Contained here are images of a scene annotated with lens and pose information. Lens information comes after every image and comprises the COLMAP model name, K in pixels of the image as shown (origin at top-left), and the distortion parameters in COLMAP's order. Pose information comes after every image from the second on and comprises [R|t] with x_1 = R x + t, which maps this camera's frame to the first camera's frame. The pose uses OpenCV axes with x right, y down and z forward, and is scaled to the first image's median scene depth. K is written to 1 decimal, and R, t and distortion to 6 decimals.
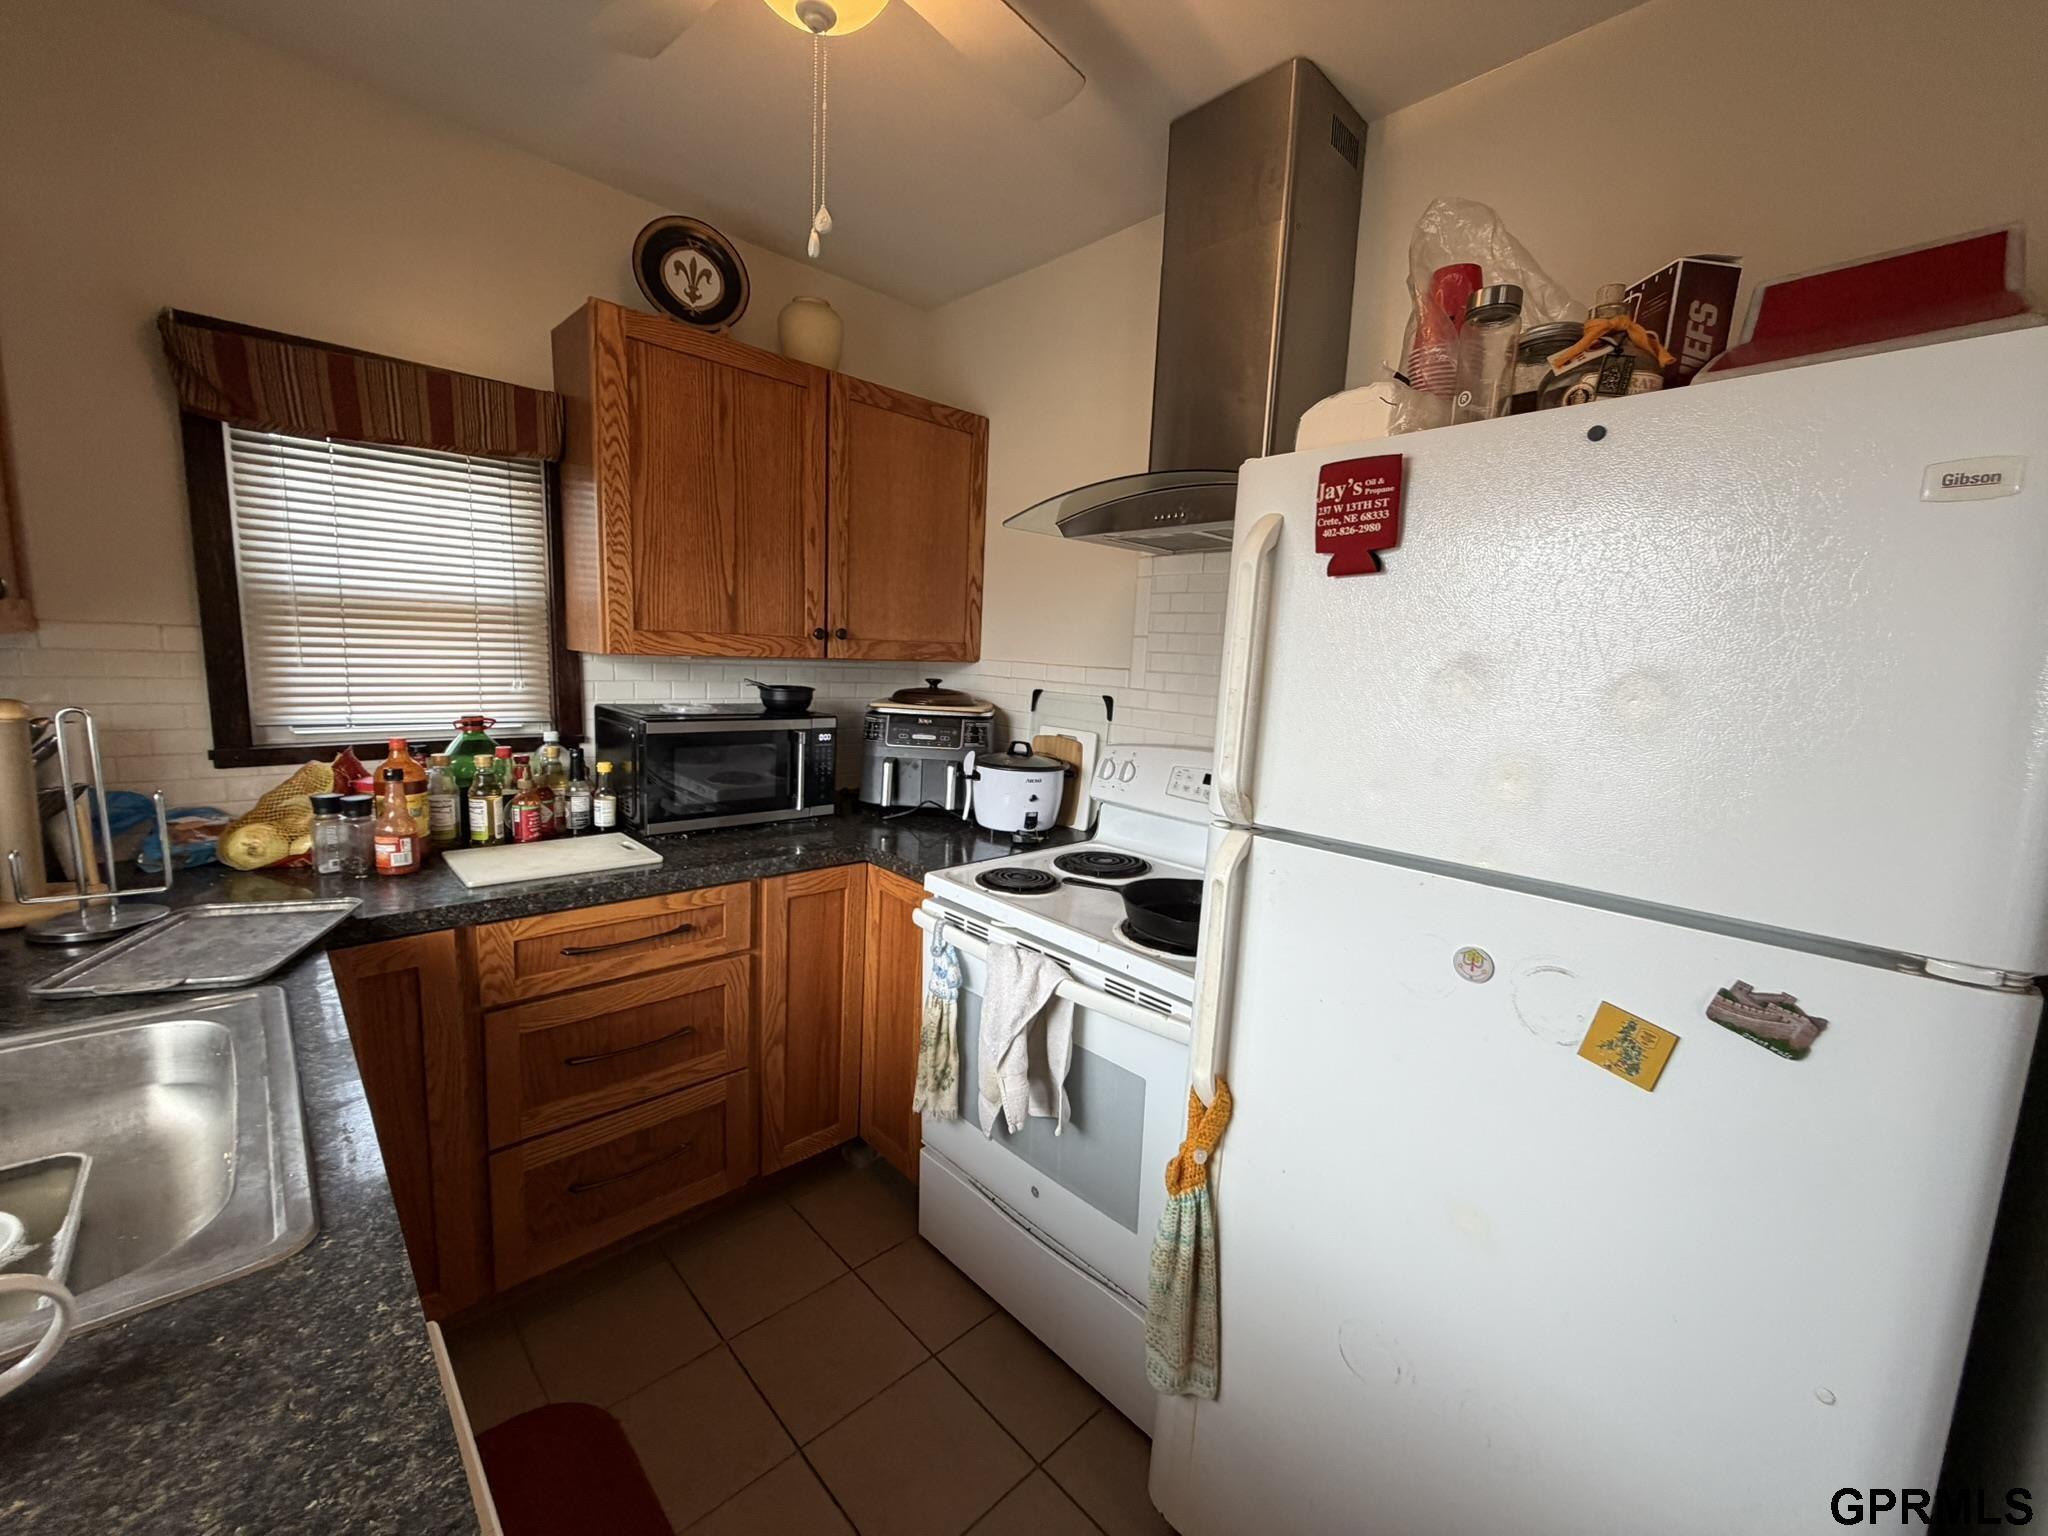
lens RADIAL K [[814.3, 0, 1022.3], [0, 814.3, 775.5], [0, 0, 1]] dist [-0.001100, 0.000368]
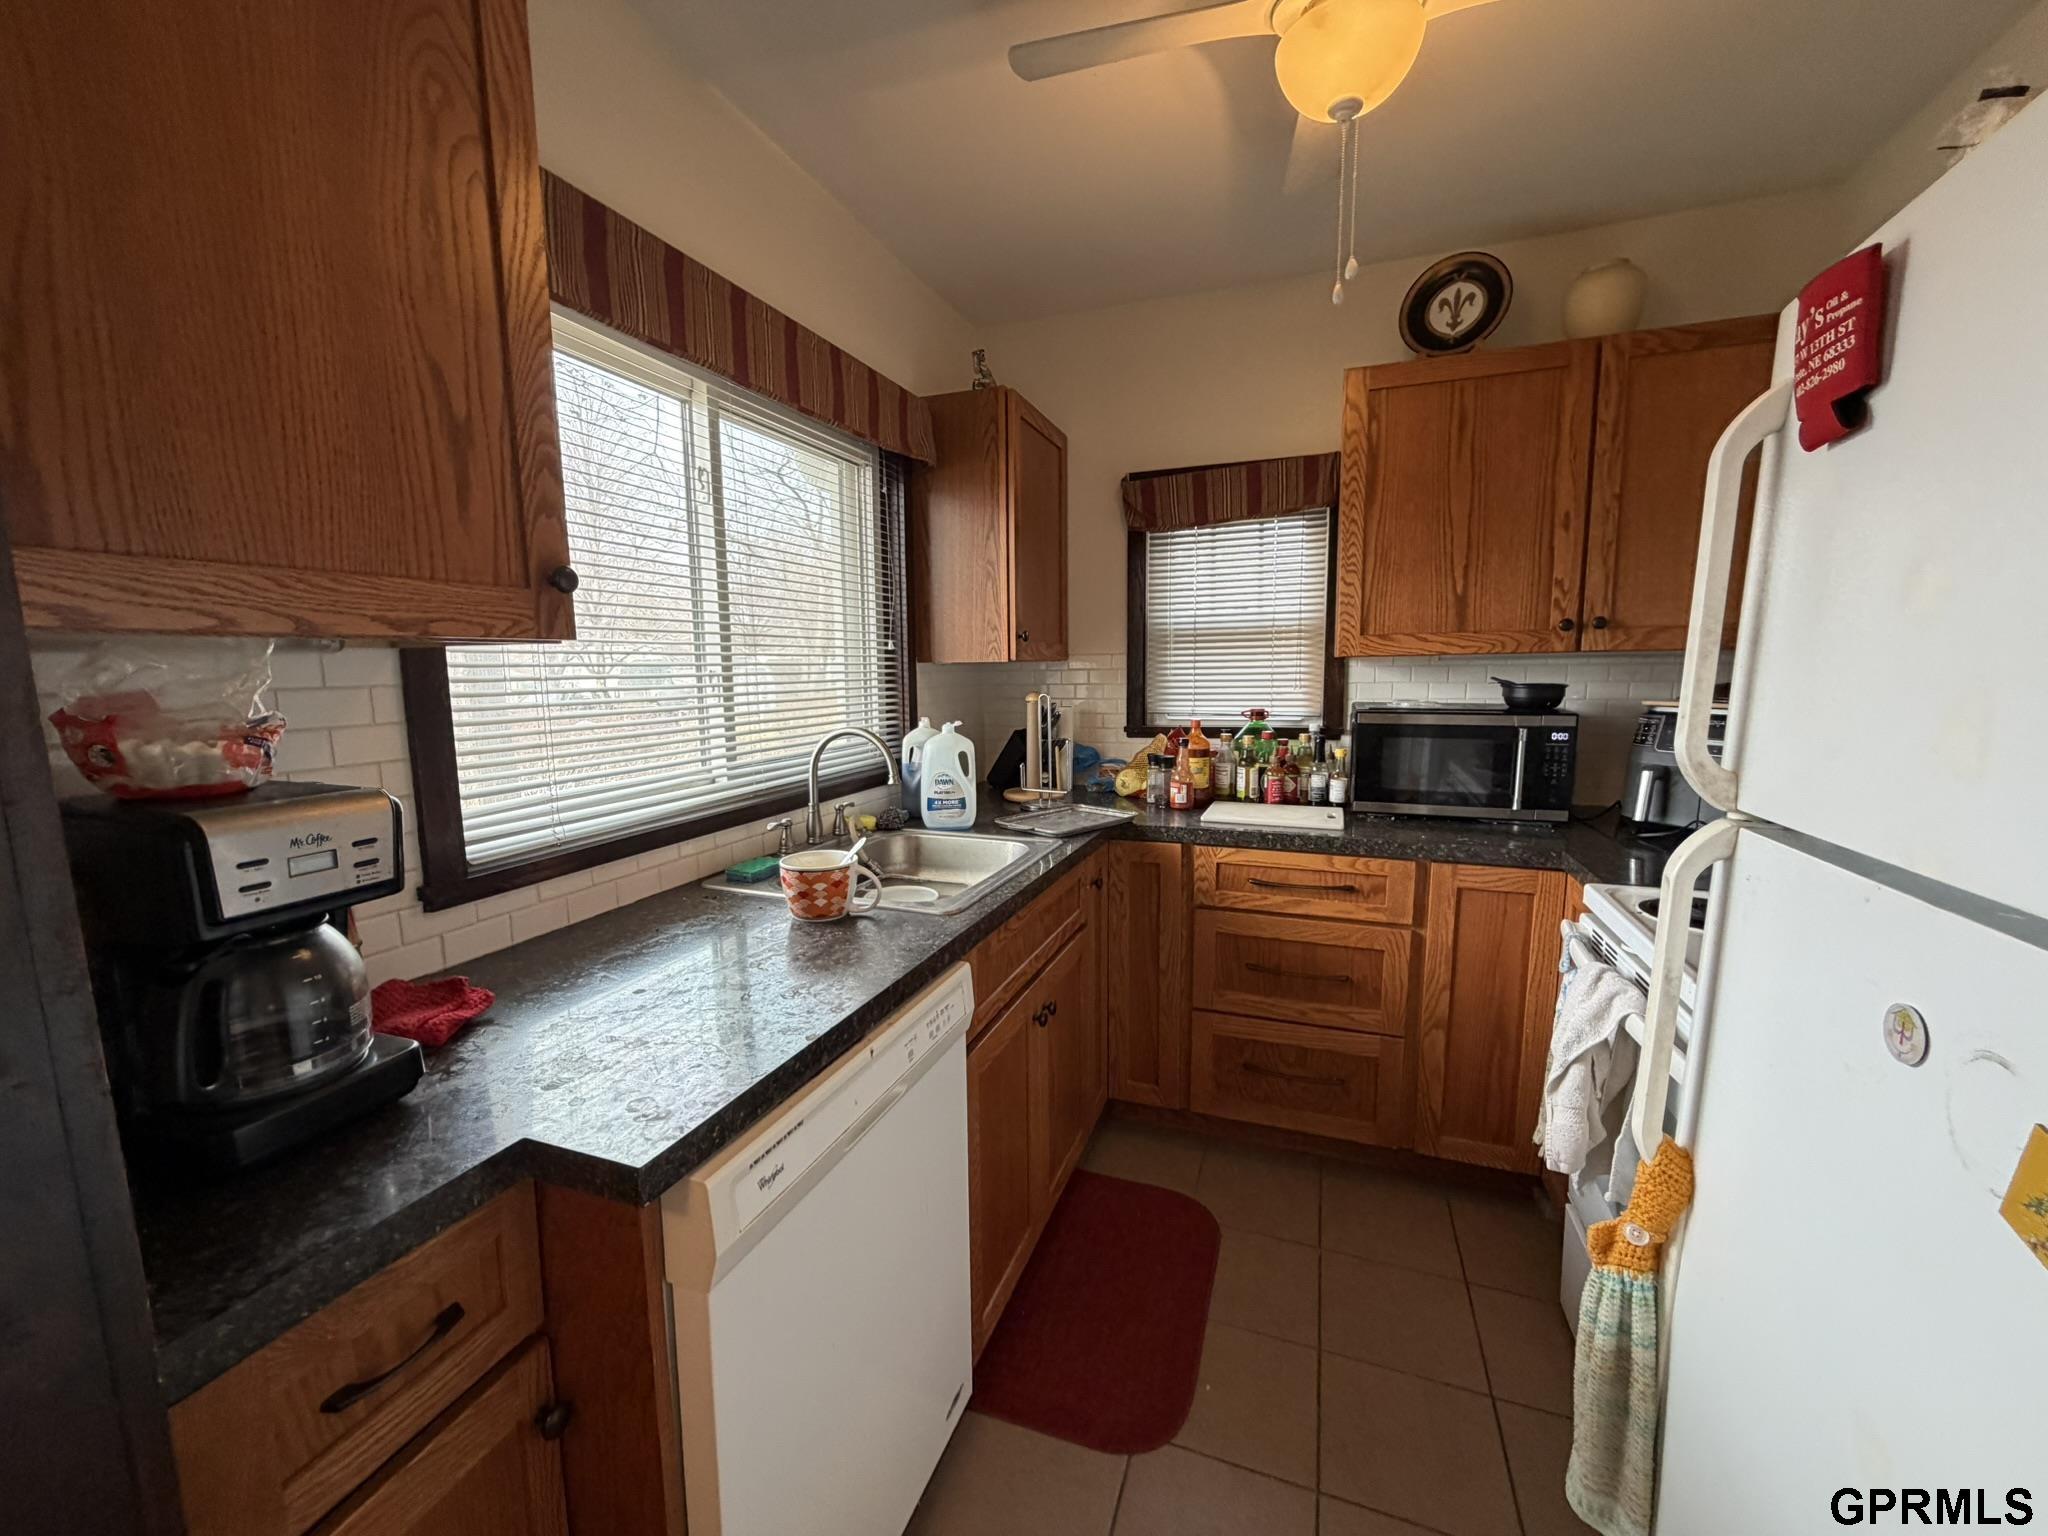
lens RADIAL K [[814.3, 0, 1017.3], [0, 814.3, 775.9], [0, 0, 1]] dist [-0.001100, 0.000368]
pose [[0.430543, 0.068611, -0.899958, 0.389042], [-0.104085, 0.994228, 0.026004, 0.045052], [0.896548, 0.082476, 0.435200, 0.058925]]
